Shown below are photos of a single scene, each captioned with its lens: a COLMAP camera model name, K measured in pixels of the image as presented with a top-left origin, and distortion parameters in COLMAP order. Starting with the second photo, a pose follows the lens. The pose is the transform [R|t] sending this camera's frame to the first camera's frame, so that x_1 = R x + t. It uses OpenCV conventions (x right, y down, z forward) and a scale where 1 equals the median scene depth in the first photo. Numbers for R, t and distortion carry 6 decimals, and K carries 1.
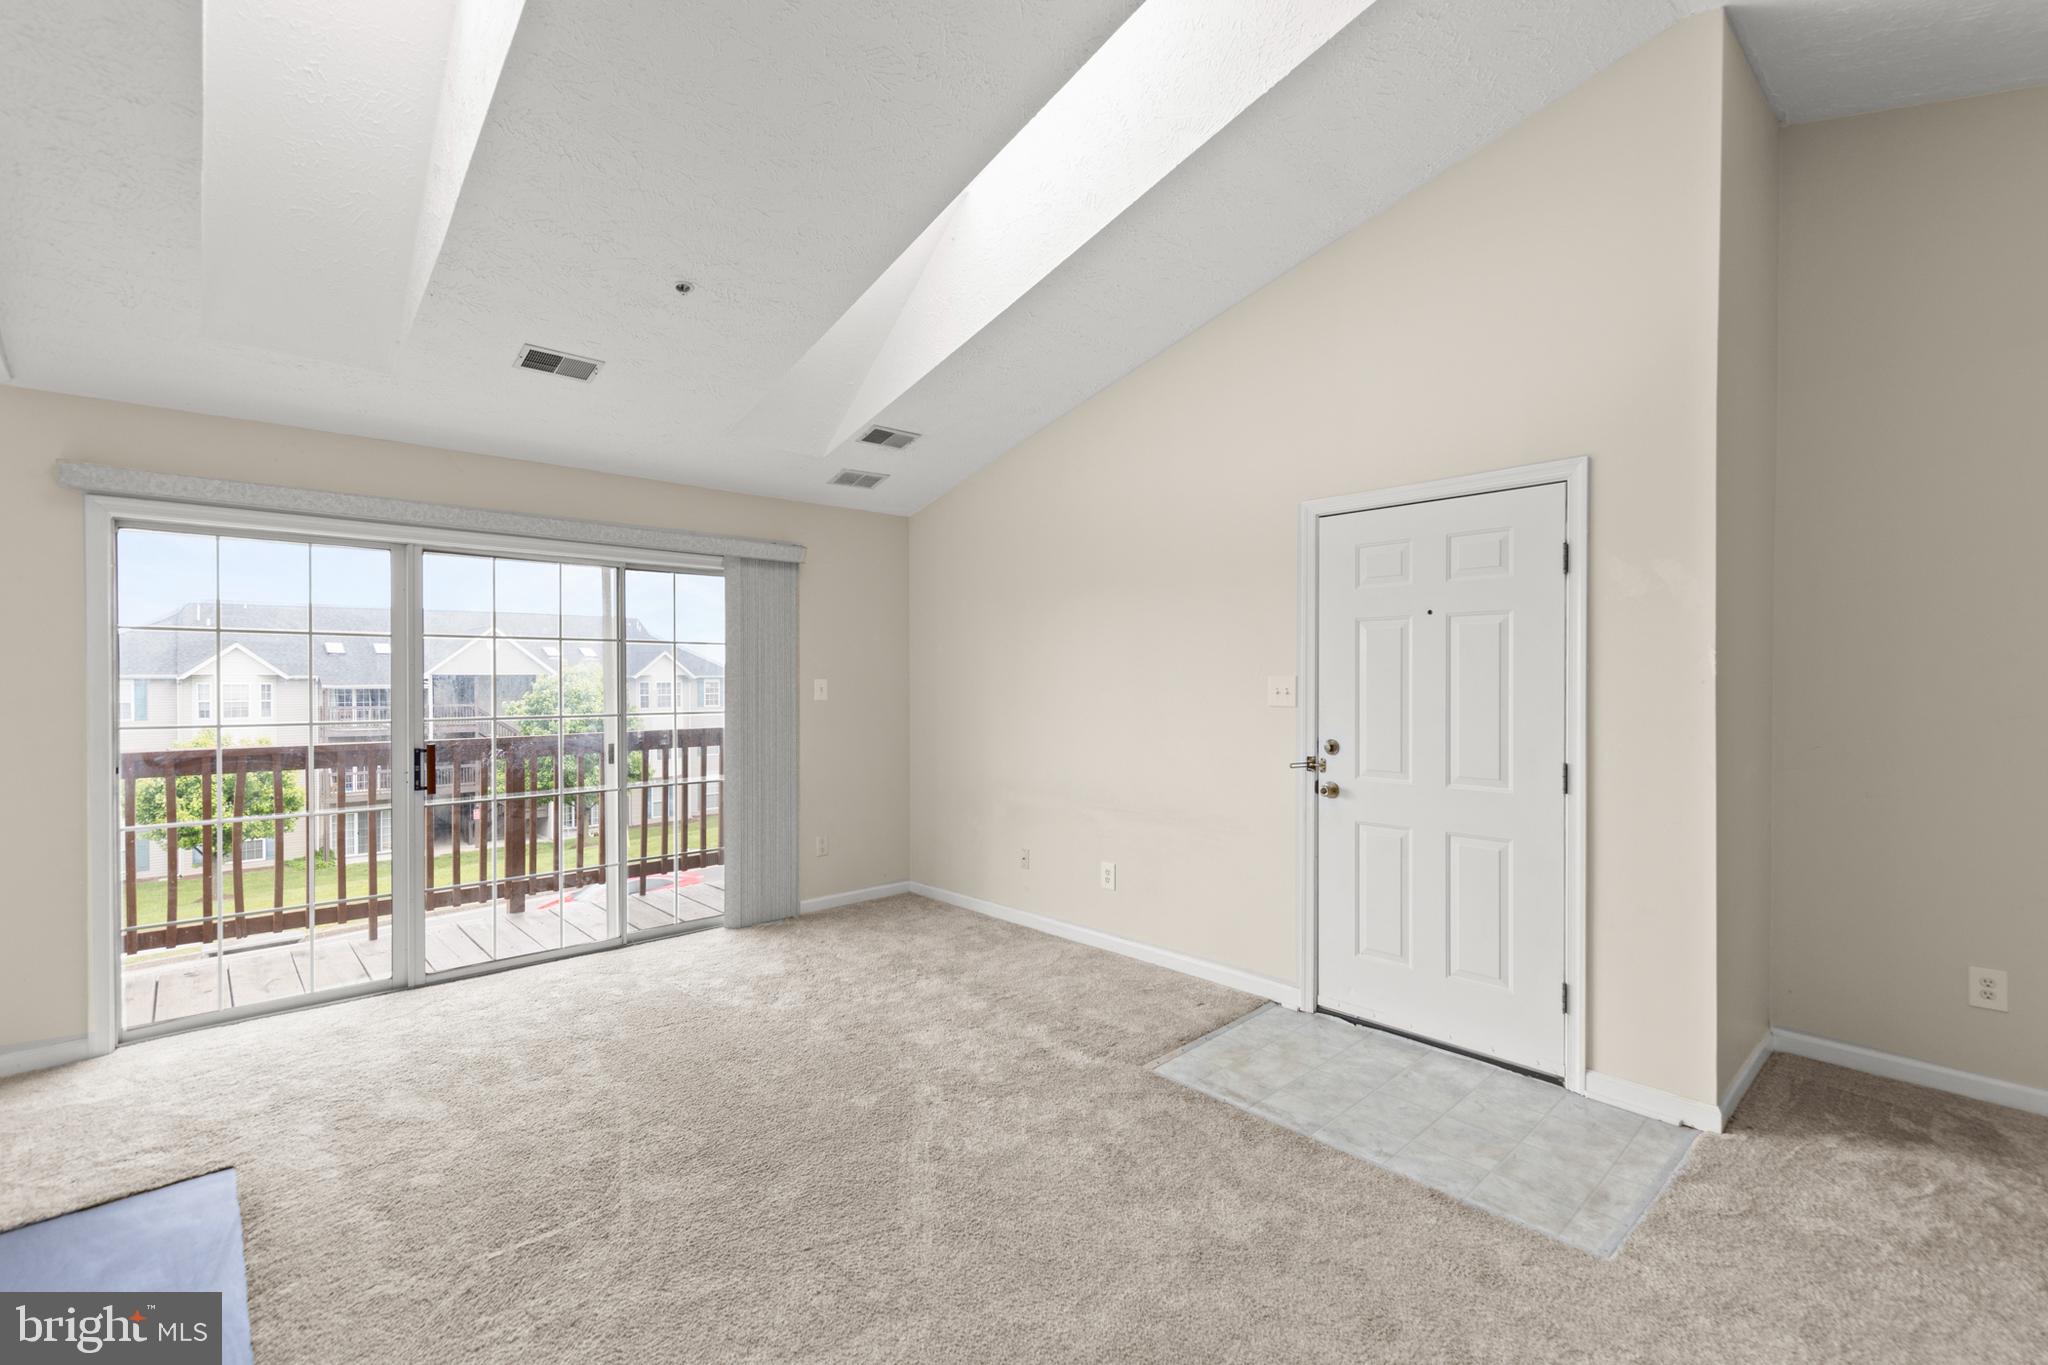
lens RADIAL K [[894.3, 0, 1104.8], [0, 894.3, 684.1], [0, 0, 1]] dist [0.000571, -0.000457]
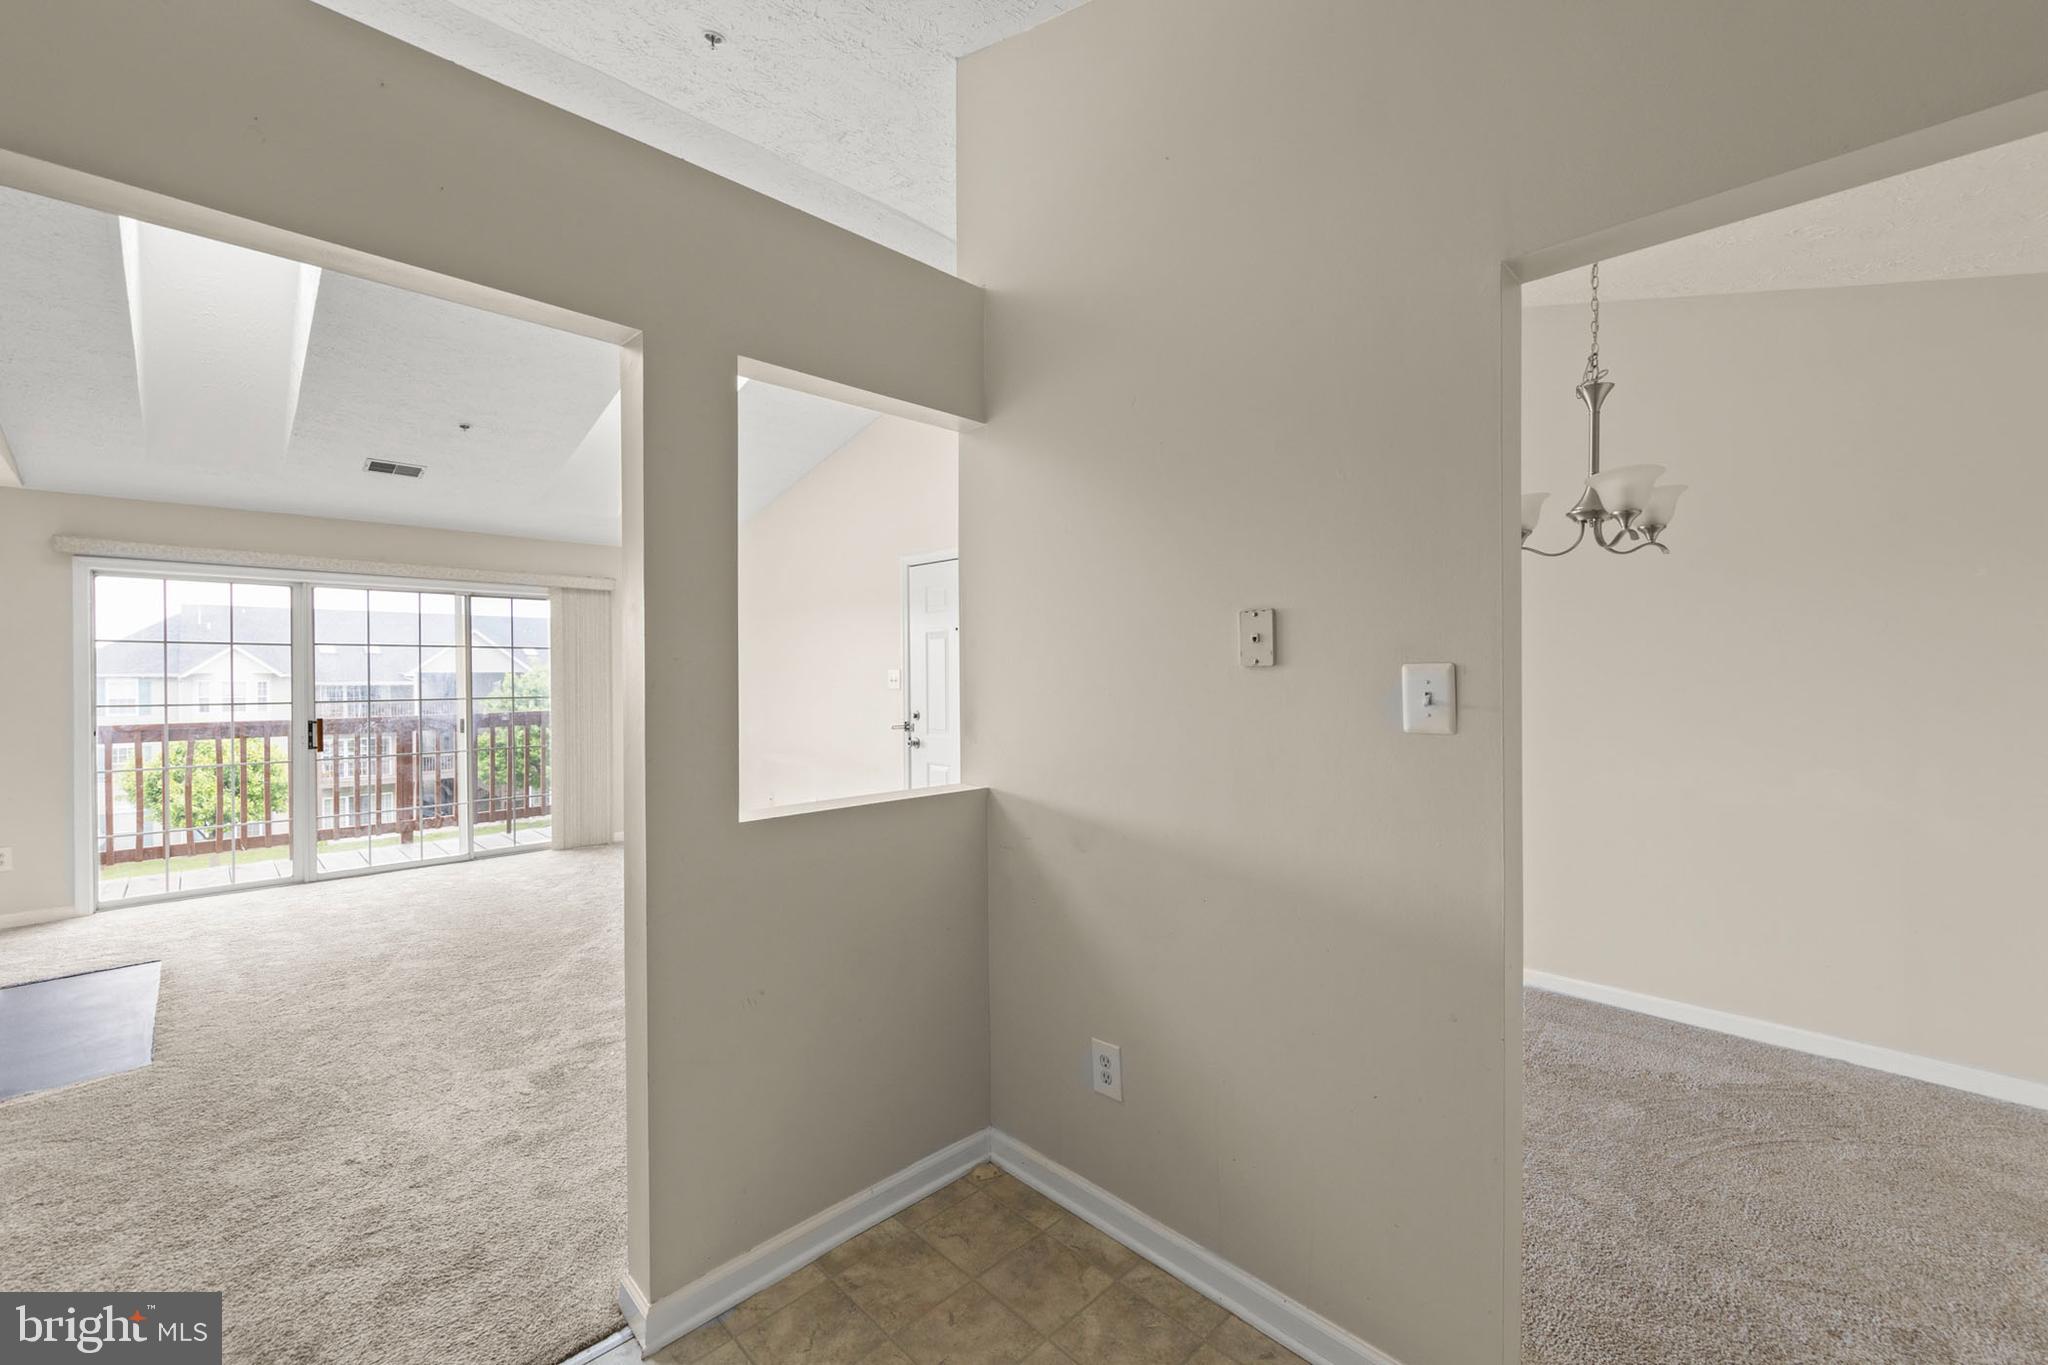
lens RADIAL K [[806.7, 0, 1080.7], [0, 806.7, 677.5], [0, 0, 1]] dist [0.001166, 0.000060]
pose [[0.999400, -0.004519, 0.034334, 0.469573], [0.004552, 0.999989, -0.000892, 0.007479], [-0.034330, 0.001048, 0.999410, -0.386770]]
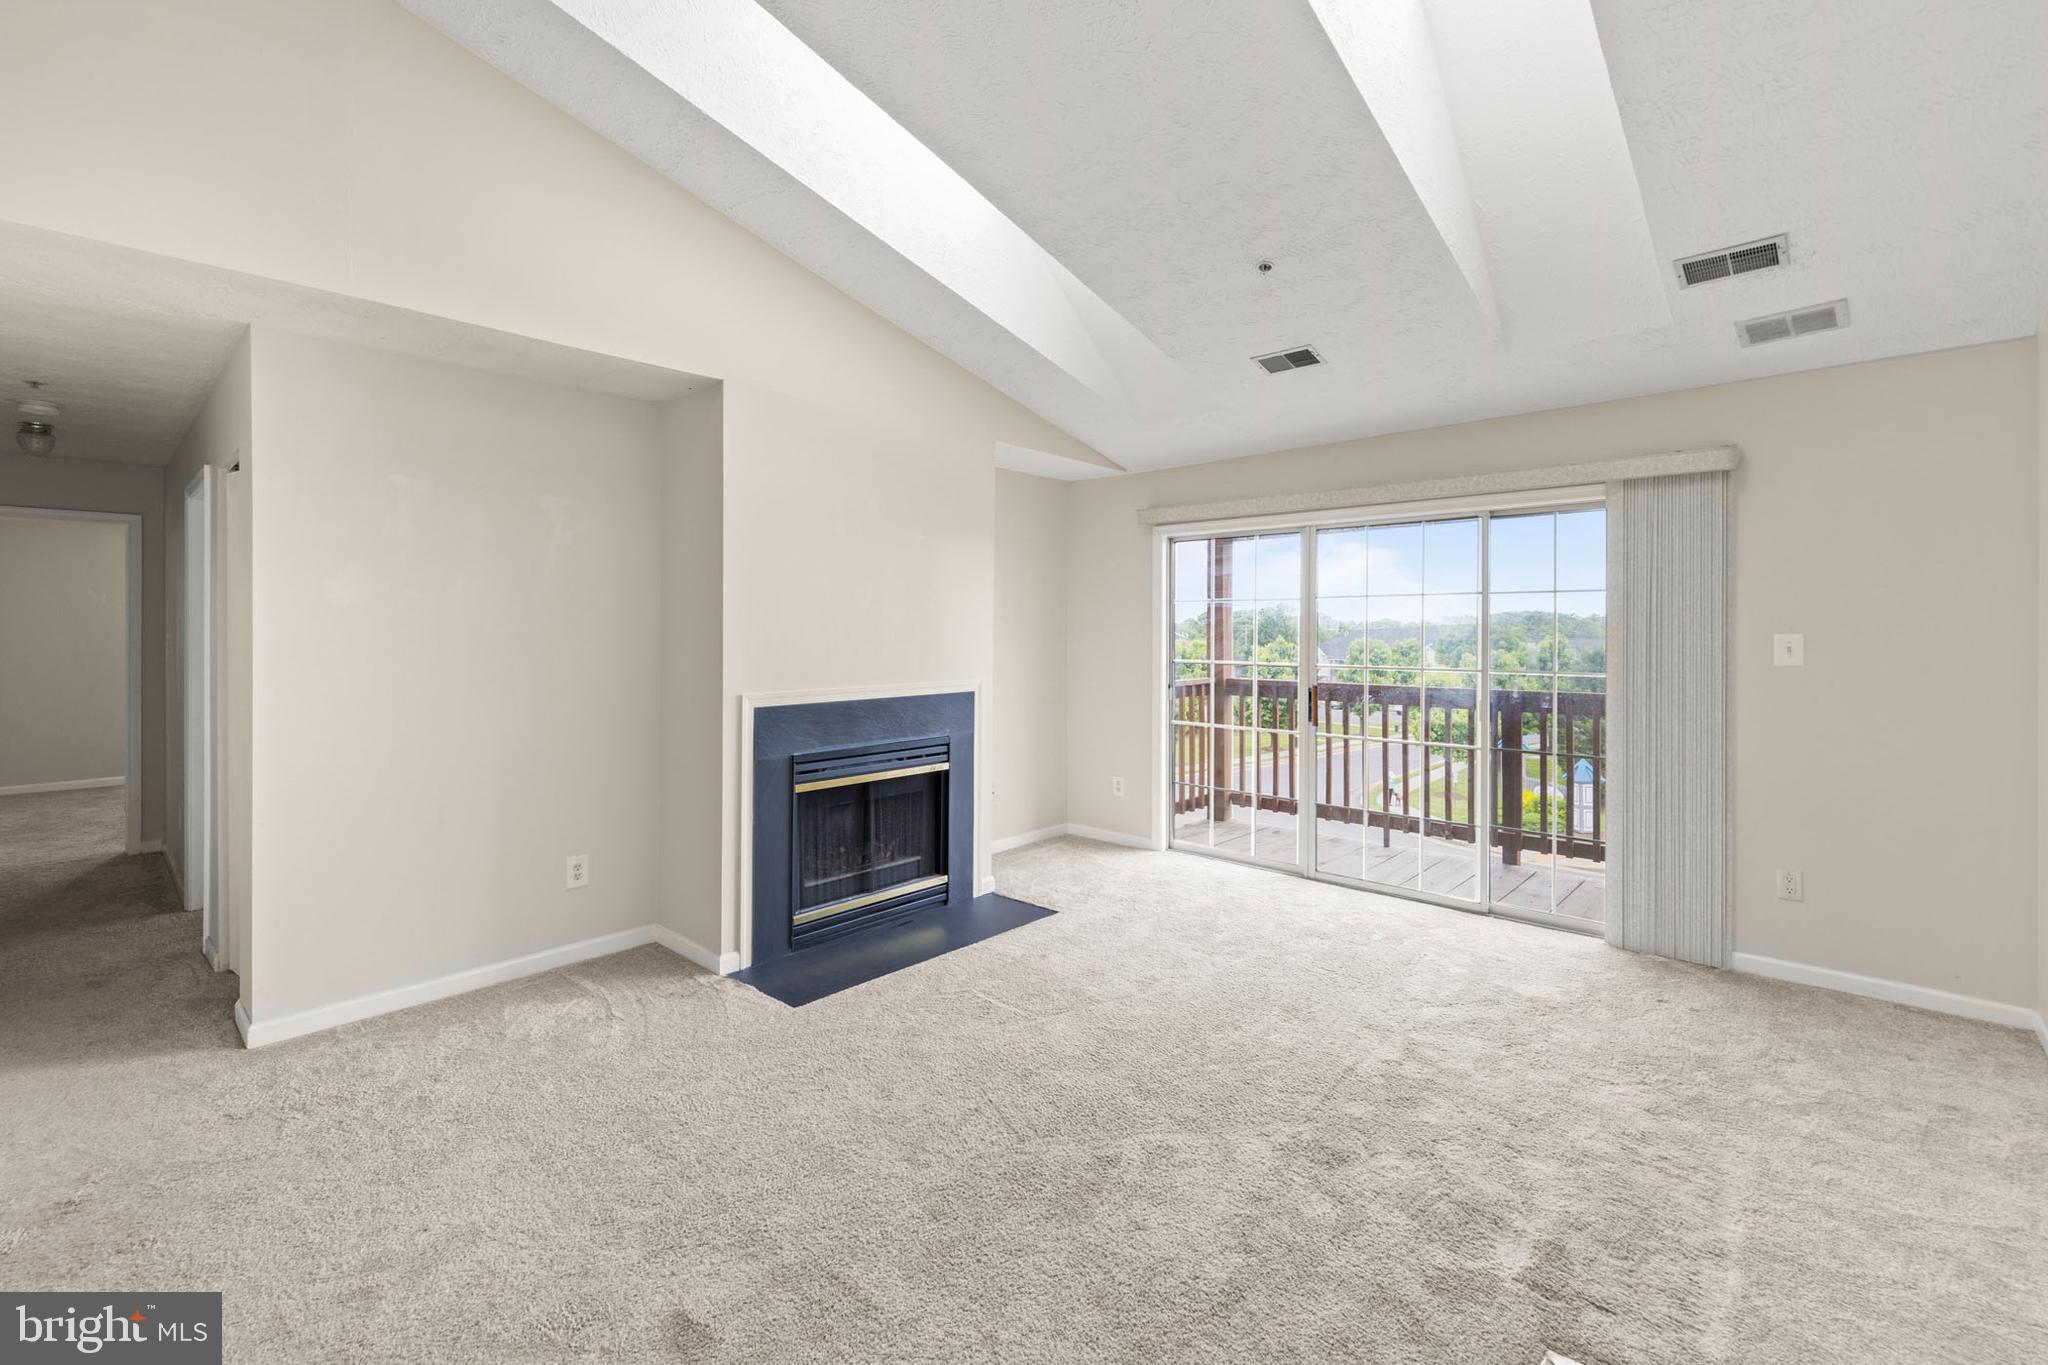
lens RADIAL K [[876.5, 0, 962.9], [0, 876.5, 640.4], [0, 0, 1]] dist [0.002982, 0.000177]
pose [[-0.009350, 0.009374, -0.999912, 0.476526], [-0.008304, 0.999921, 0.009452, -0.003227], [0.999922, 0.008391, -0.009271, 0.539418]]
